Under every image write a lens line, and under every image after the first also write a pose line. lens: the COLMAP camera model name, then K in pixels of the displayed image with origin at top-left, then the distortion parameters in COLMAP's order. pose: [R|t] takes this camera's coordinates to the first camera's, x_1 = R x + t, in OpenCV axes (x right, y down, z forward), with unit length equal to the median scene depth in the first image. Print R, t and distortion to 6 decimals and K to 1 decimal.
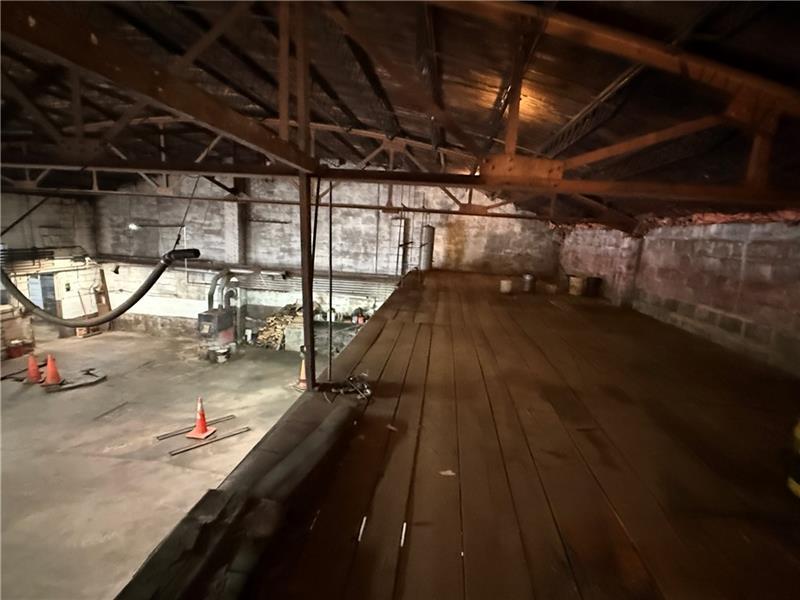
lens RADIAL K [[395.0, 0, 401.9], [0, 395.0, 304.5], [0, 0, 1]] dist [-0.001892, -0.001514]
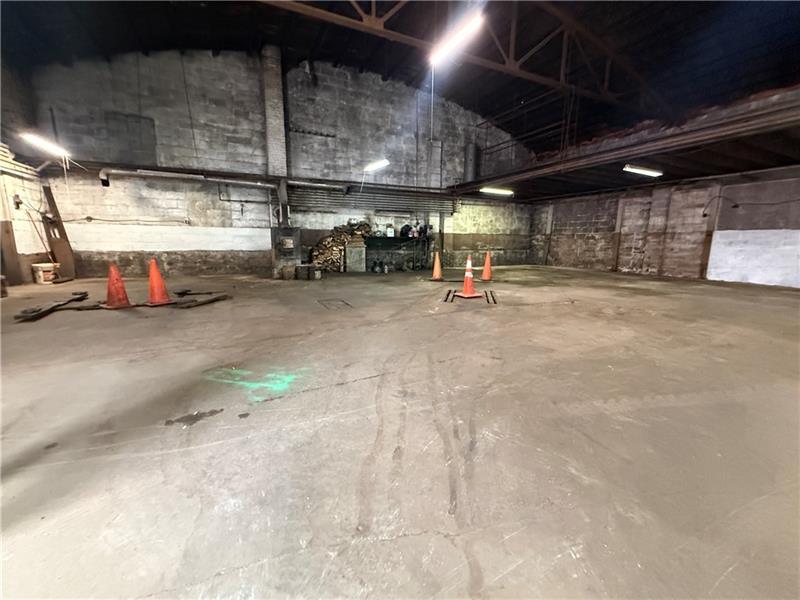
lens RADIAL K [[339.3, 0, 401.8], [0, 339.3, 301.8], [0, 0, 1]] dist [0.000383, -0.000821]
pose [[0.845305, -0.143662, 0.514607, -0.627857], [0.135779, 0.989312, 0.053151, 0.164574], [-0.516742, 0.024944, 0.855777, 0.232306]]
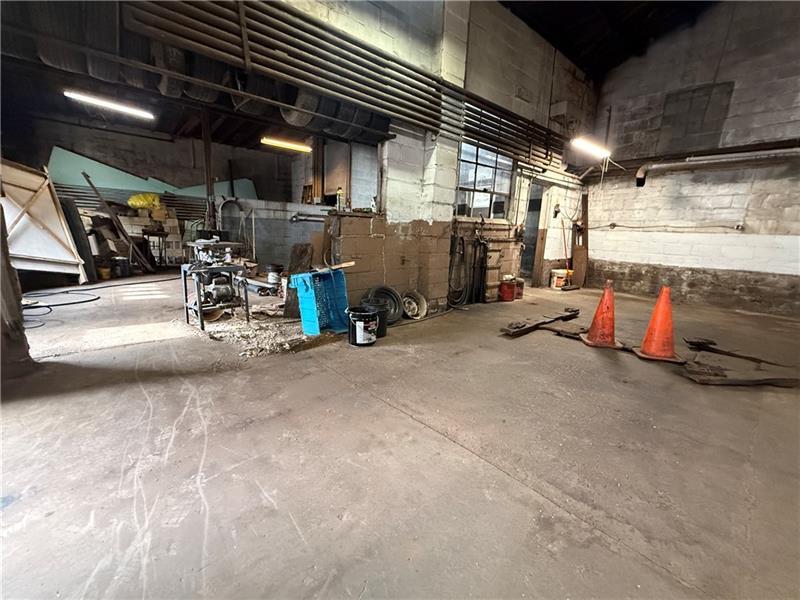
lens RADIAL K [[339.3, 0, 400.6], [0, 339.3, 300.4], [0, 0, 1]] dist [0.000383, -0.000821]
pose [[0.735703, 0.104227, -0.669237, -0.639017], [-0.121231, 0.992396, 0.021285, 0.123489], [0.666366, 0.065473, 0.742744, 0.412153]]
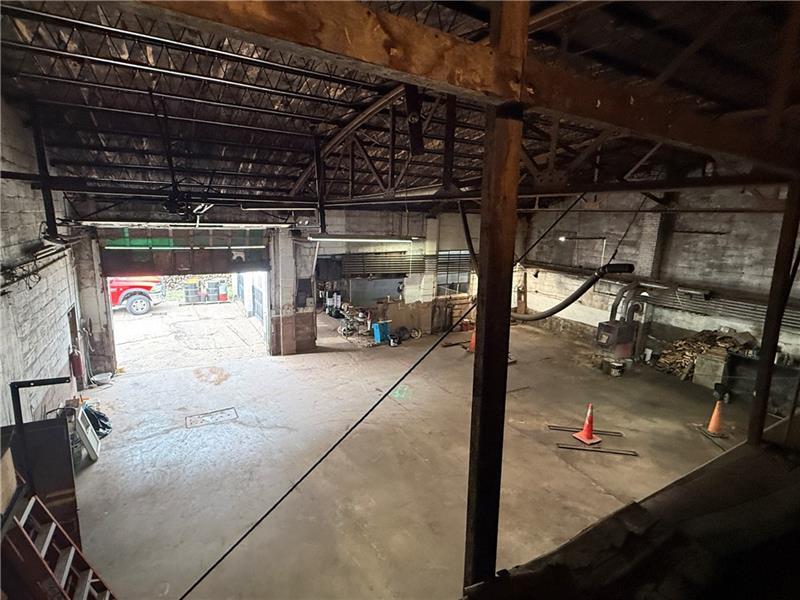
lens RADIAL K [[395.0, 0, 403.4], [0, 395.0, 300.5], [0, 0, 1]] dist [-0.001892, -0.001514]
pose [[0.596156, 0.127348, -0.792704, -0.015080], [-0.152760, 0.987296, 0.043726, -0.000680], [0.788202, 0.095026, 0.608036, -0.024652]]
